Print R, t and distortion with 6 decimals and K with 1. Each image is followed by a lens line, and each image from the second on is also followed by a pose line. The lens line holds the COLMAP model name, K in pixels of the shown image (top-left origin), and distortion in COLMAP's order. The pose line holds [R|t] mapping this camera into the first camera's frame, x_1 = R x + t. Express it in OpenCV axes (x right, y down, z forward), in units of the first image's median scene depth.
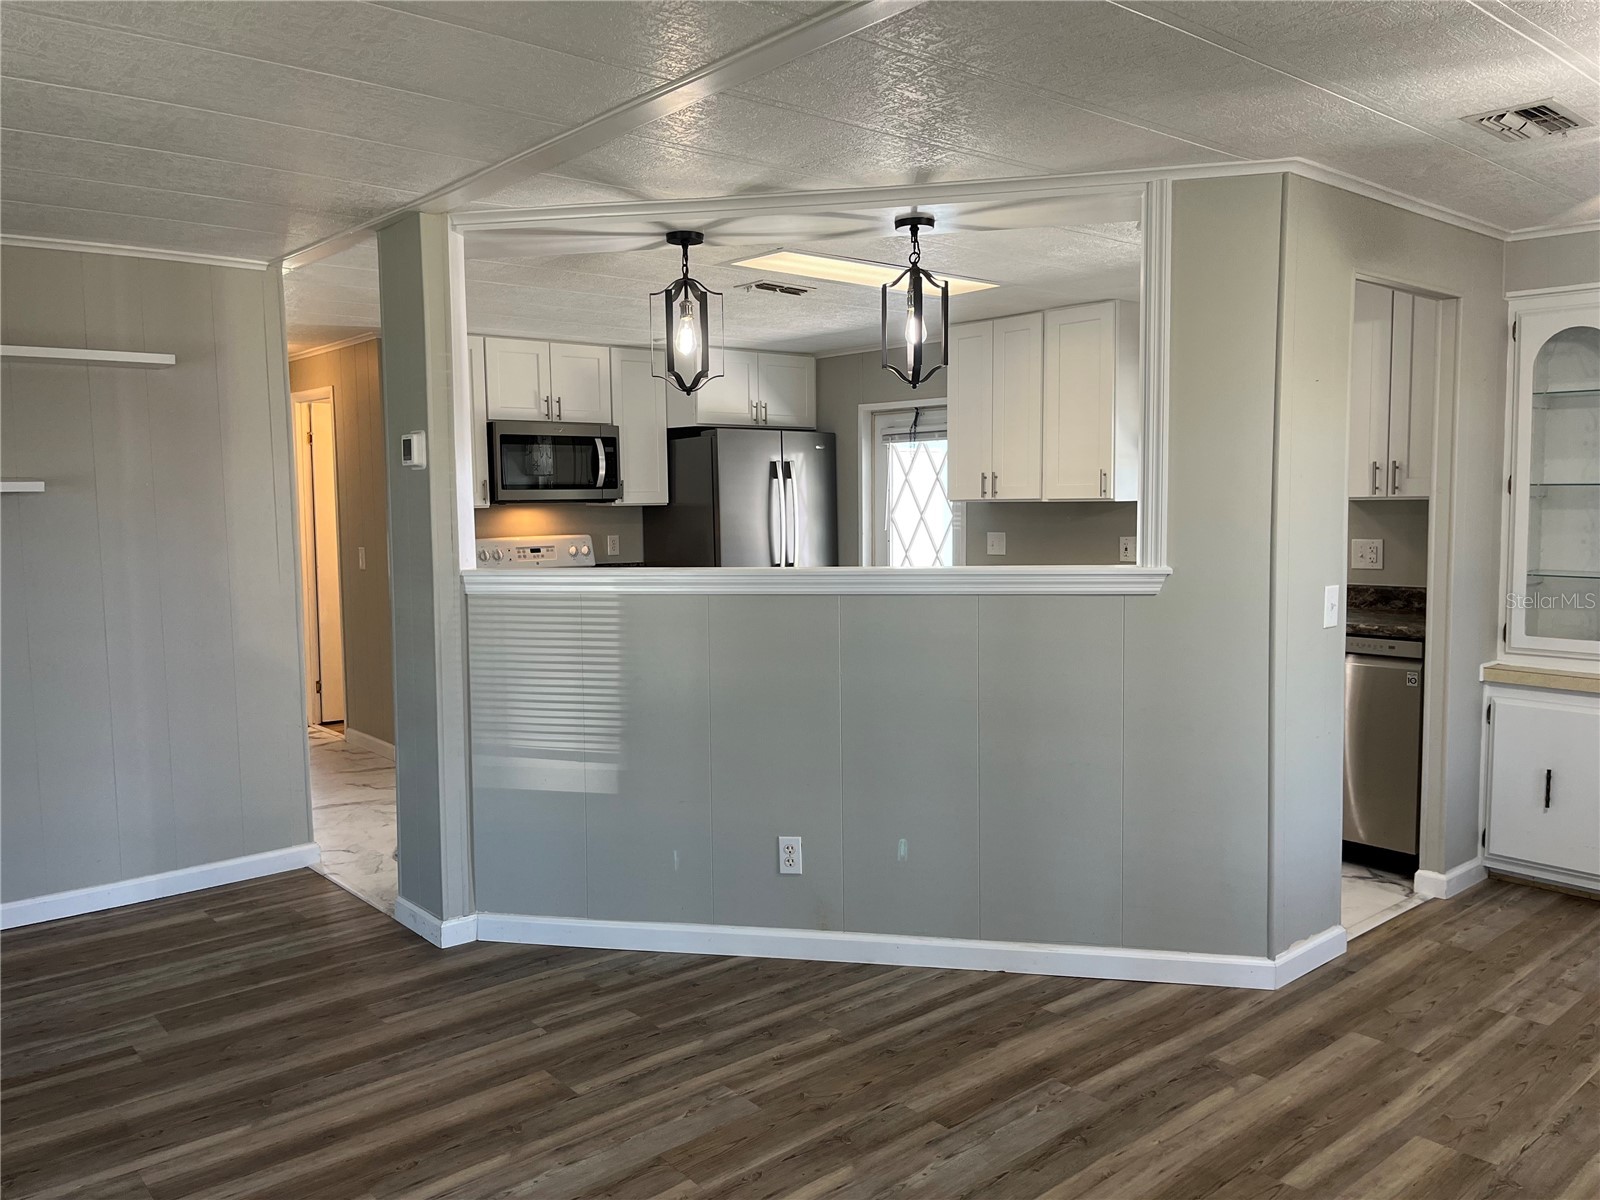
lens RADIAL K [[1224.0, 0, 783.4], [0, 1224.0, 567.6], [0, 0, 1]] dist [0.069594, -0.100180]
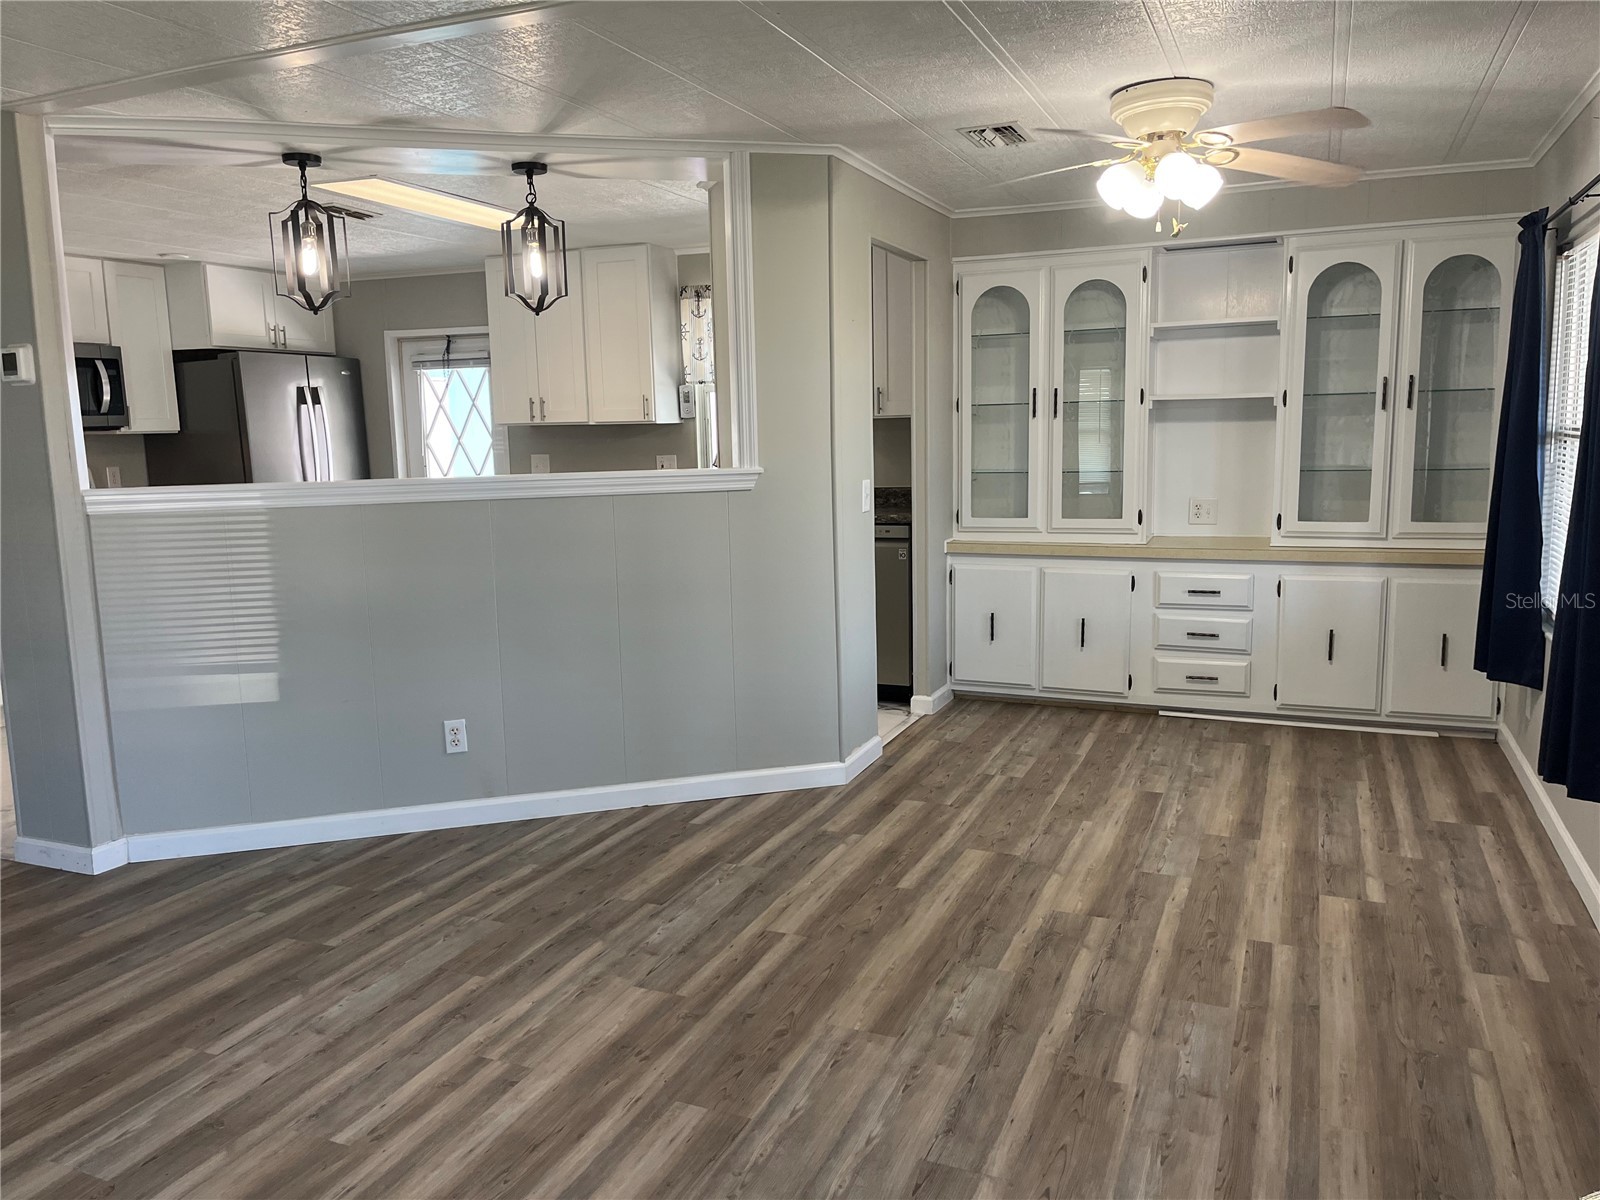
lens RADIAL K [[1224.0, 0, 803.5], [0, 1224.0, 576.6], [0, 0, 1]] dist [0.069594, -0.100180]
pose [[0.889538, -0.064748, 0.452250, -0.200029], [0.038600, 0.997018, 0.066819, 0.026250], [-0.455228, -0.041981, 0.889385, -0.124860]]
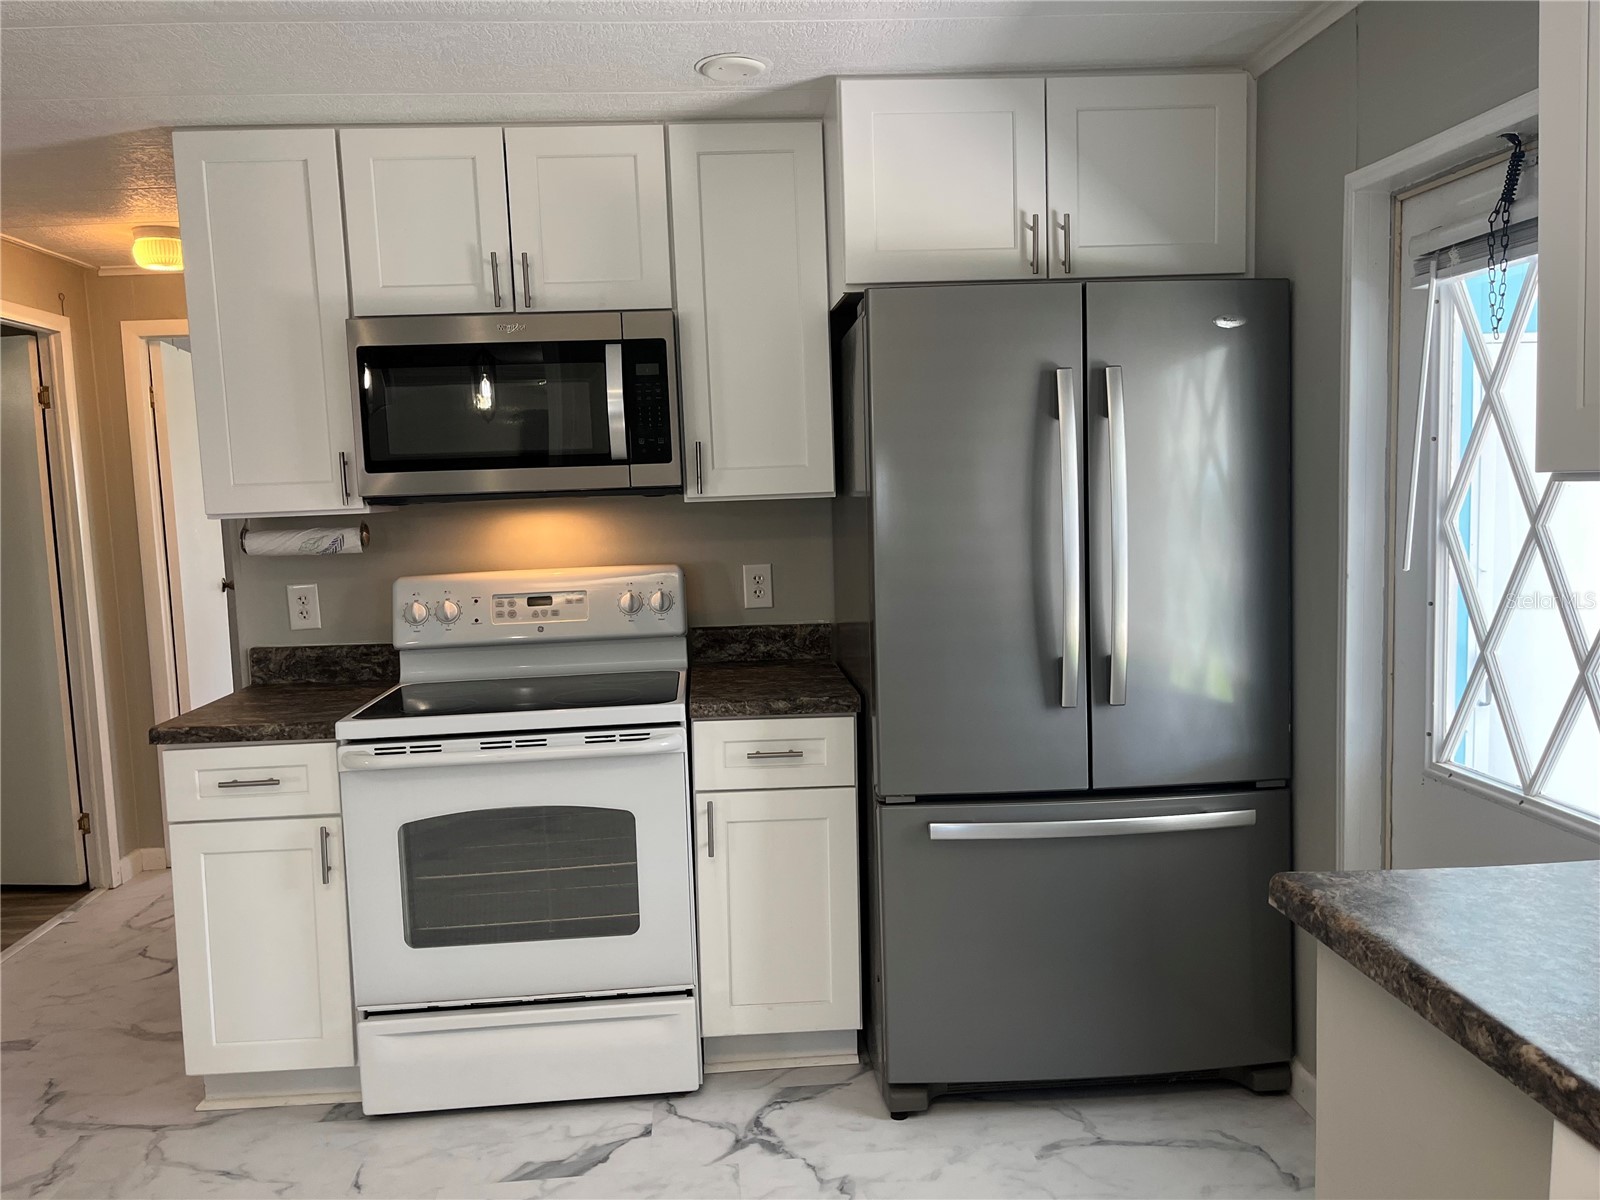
lens RADIAL K [[1224.0, 0, 798.8], [0, 1224.0, 593.3], [0, 0, 1]] dist [0.069594, -0.100180]
pose [[0.788683, 0.038715, -0.613580, 0.291173], [-0.008330, 0.998597, 0.052301, -0.075993], [0.614744, -0.036138, 0.787898, 1.258812]]
